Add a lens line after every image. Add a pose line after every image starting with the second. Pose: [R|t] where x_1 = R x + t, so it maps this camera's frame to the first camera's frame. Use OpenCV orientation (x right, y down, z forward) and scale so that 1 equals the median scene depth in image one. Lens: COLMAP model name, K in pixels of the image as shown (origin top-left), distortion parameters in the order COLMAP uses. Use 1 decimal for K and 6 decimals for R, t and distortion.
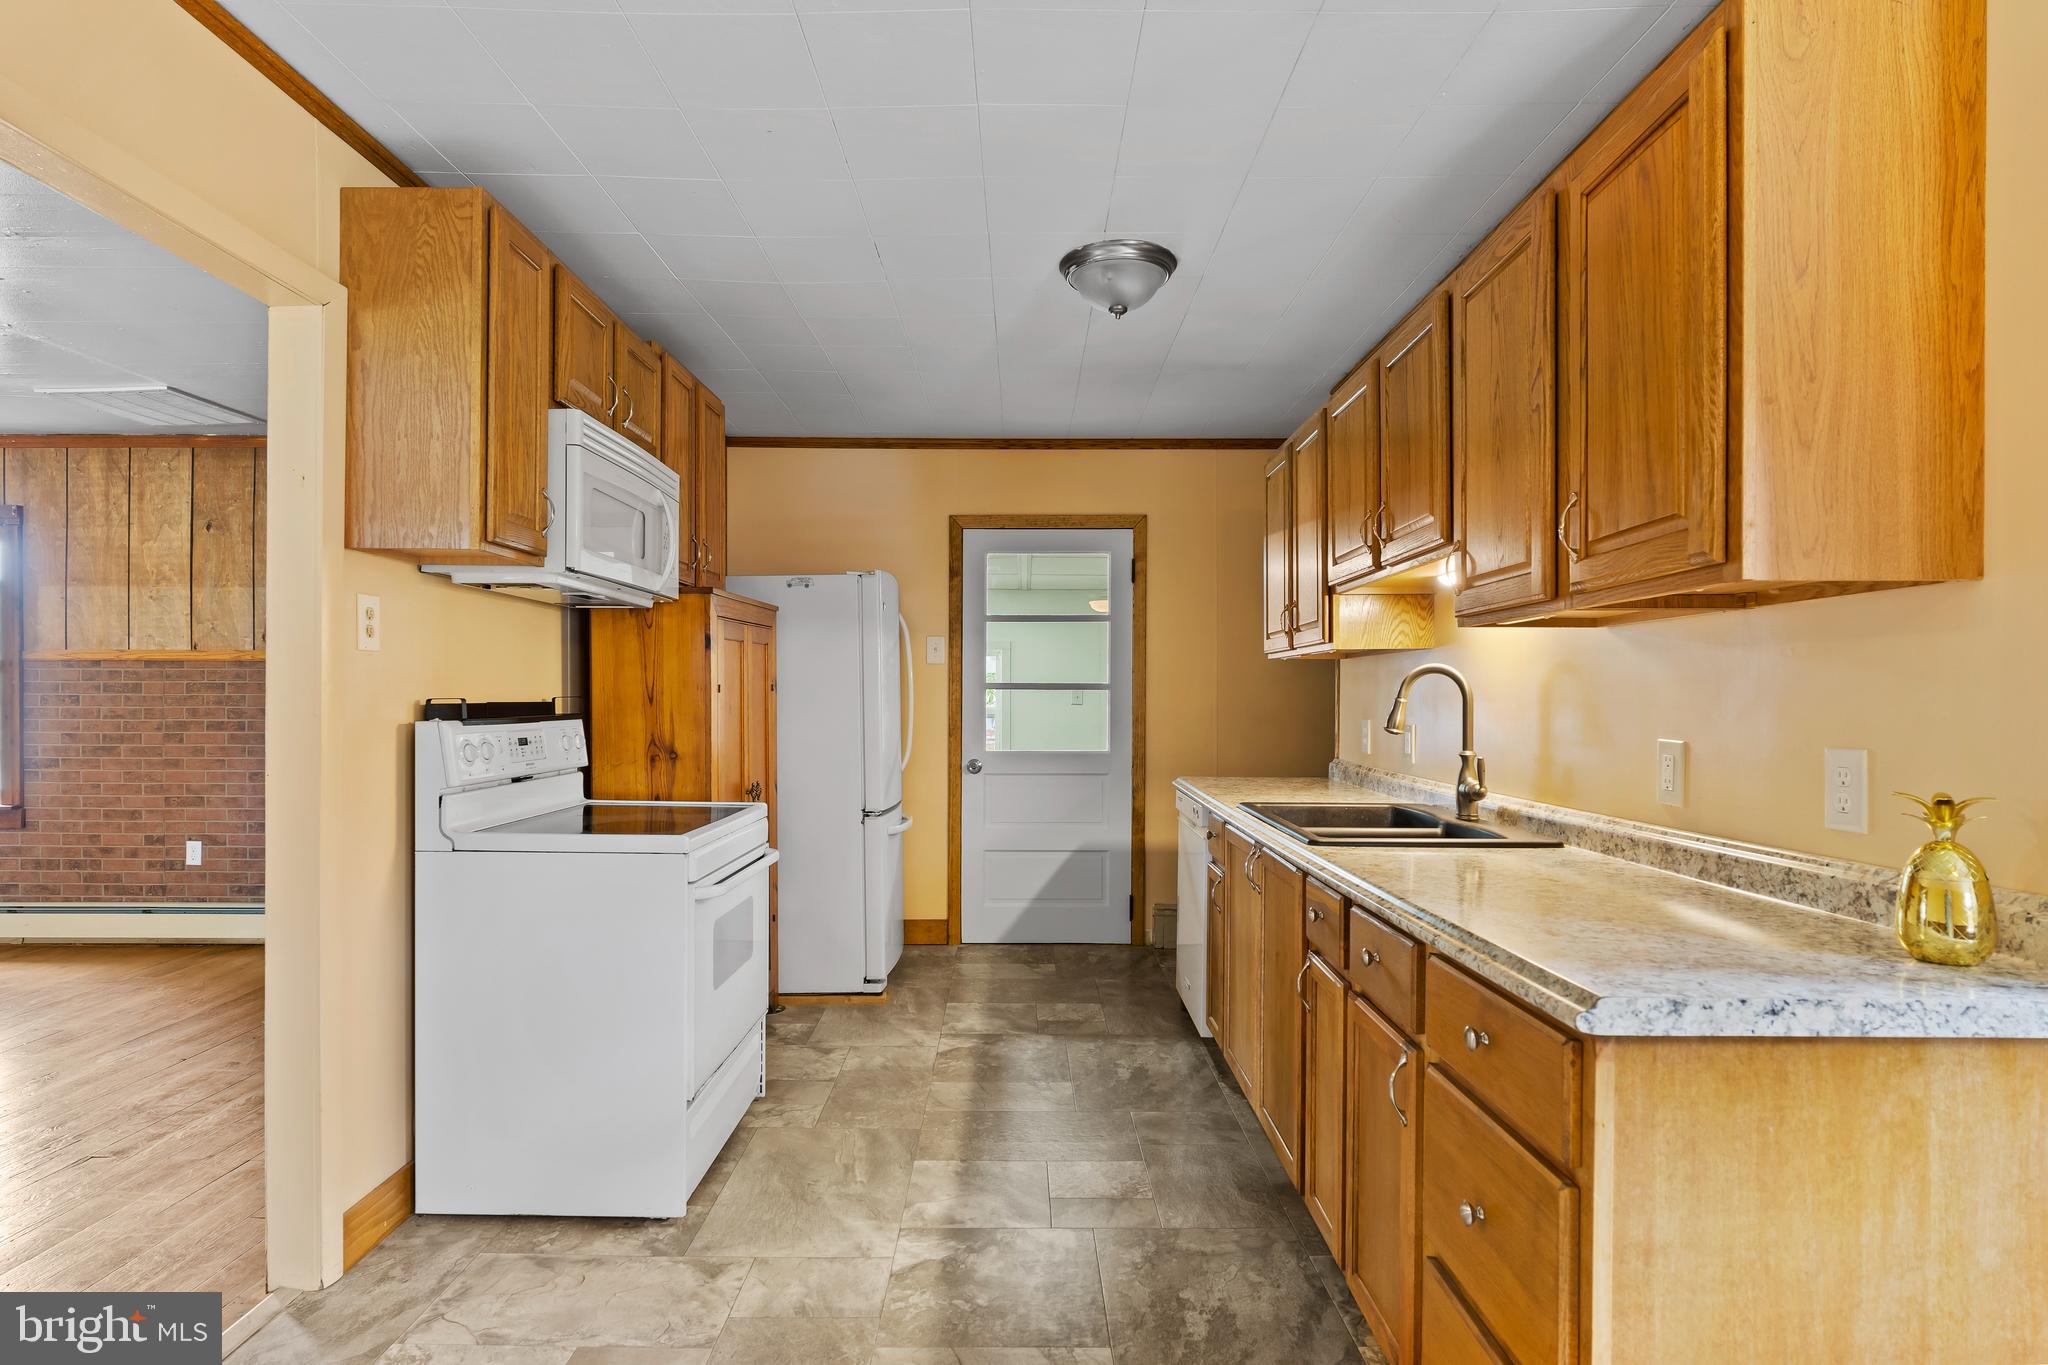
lens RADIAL K [[1052.9, 0, 1015.8], [0, 1052.9, 707.3], [0, 0, 1]] dist [-0.003983, 0.001576]
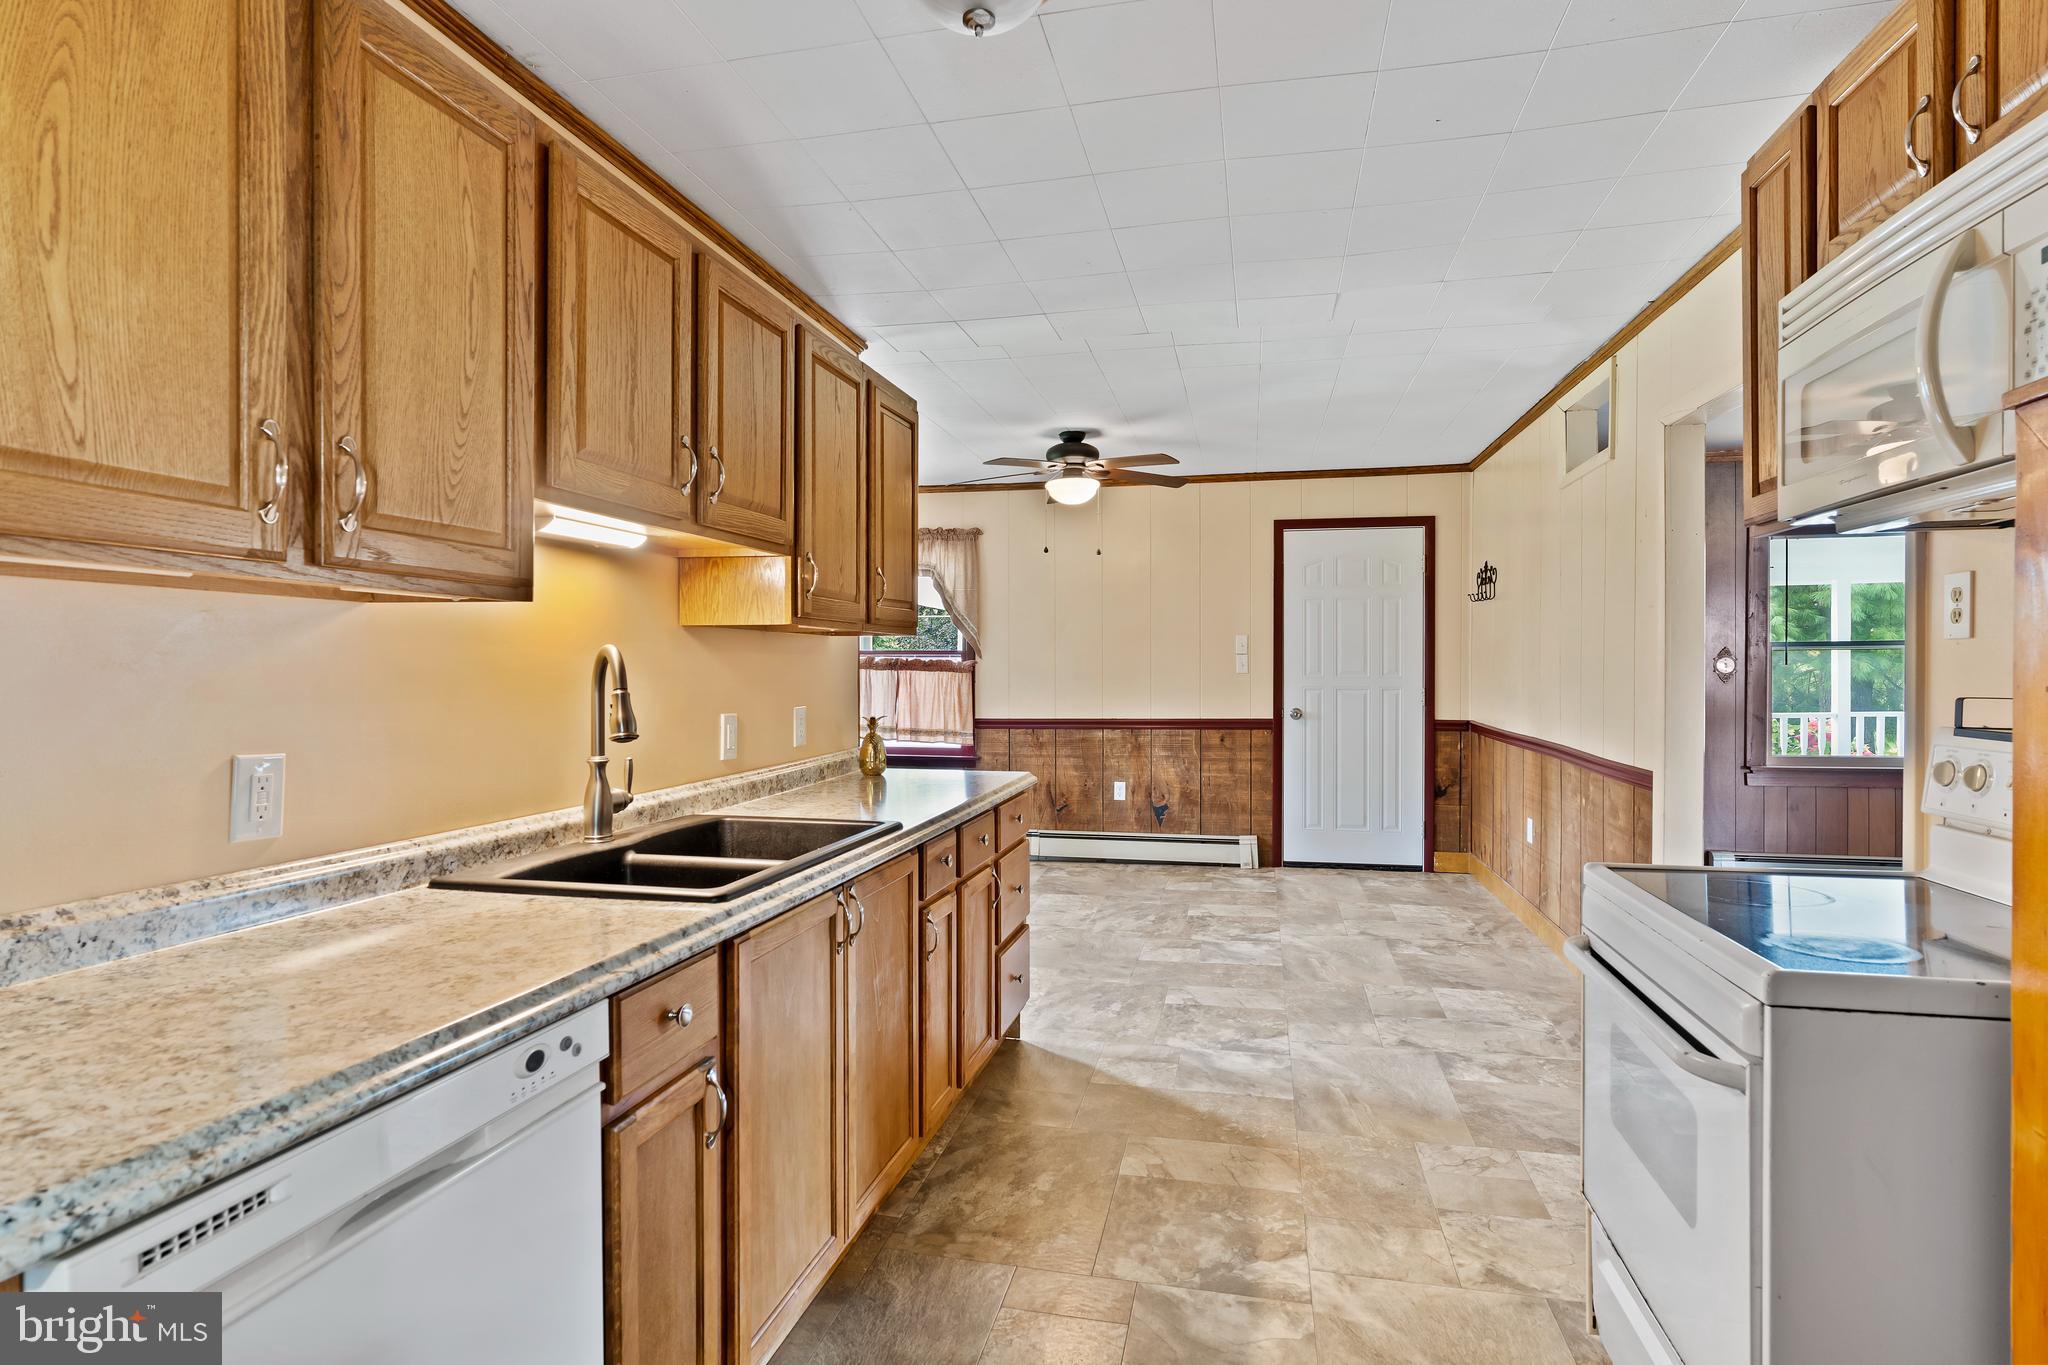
lens RADIAL K [[1052.9, 0, 1033.6], [0, 1052.9, 688.1], [0, 0, 1]] dist [-0.003983, 0.001576]
pose [[-0.978061, -0.005733, 0.208240, -0.046887], [0.000198, 0.999595, 0.028453, -0.026684], [-0.208319, 0.027870, -0.977664, 1.390860]]
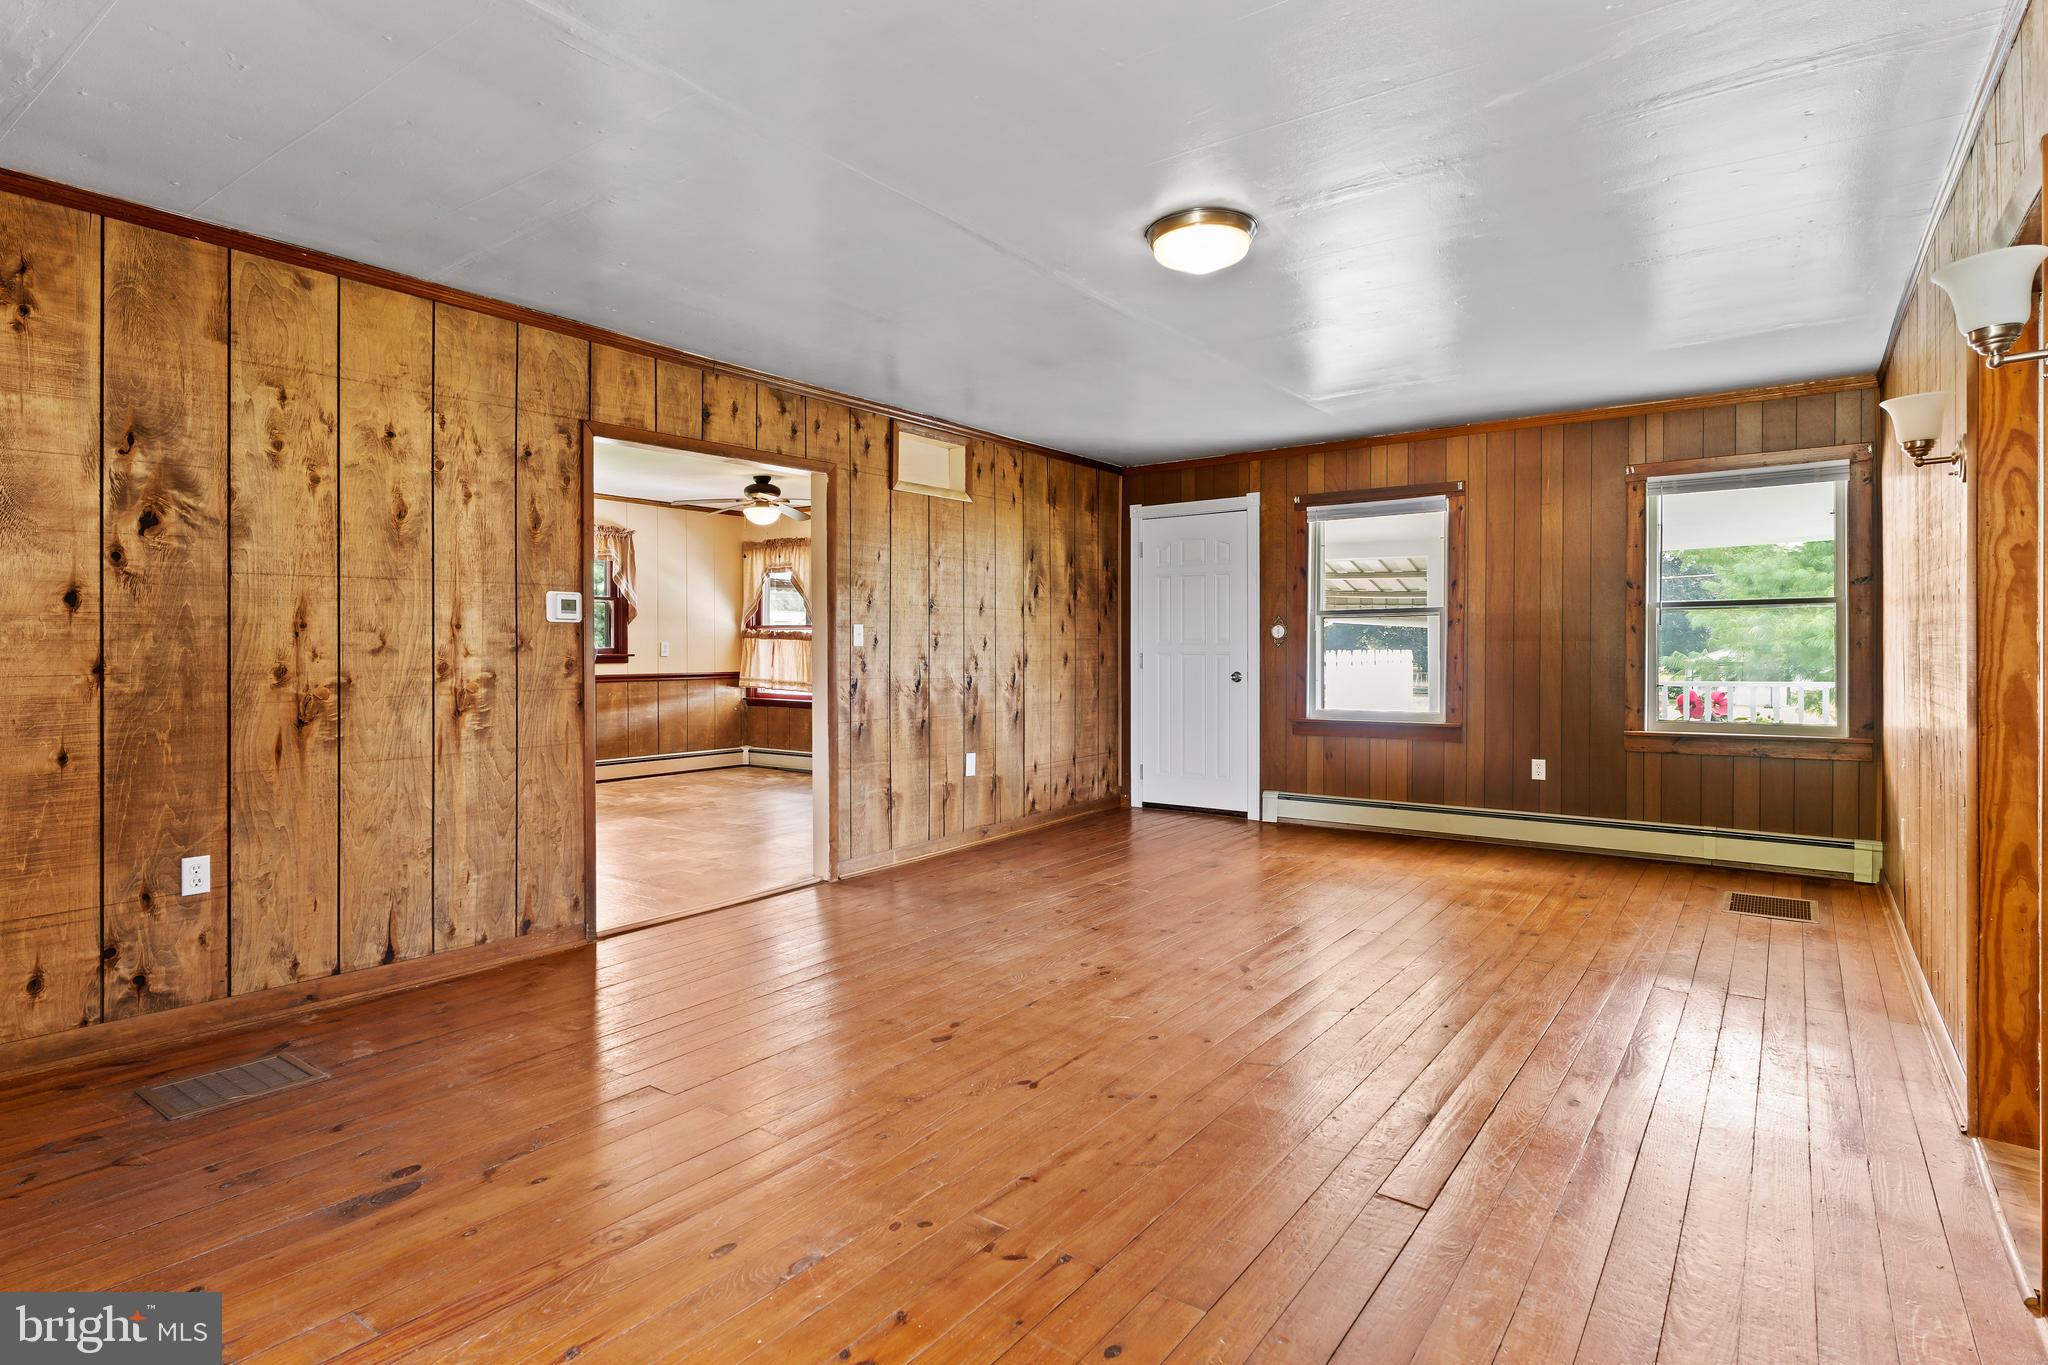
lens RADIAL K [[1052.9, 0, 1012.7], [0, 1052.9, 647.6], [0, 0, 1]] dist [-0.003983, 0.001576]
pose [[-0.802320, -0.000175, 0.596894, -1.655344], [0.004798, 0.999966, 0.006742, 0.003817], [-0.596875, 0.008273, -0.802291, 1.384093]]
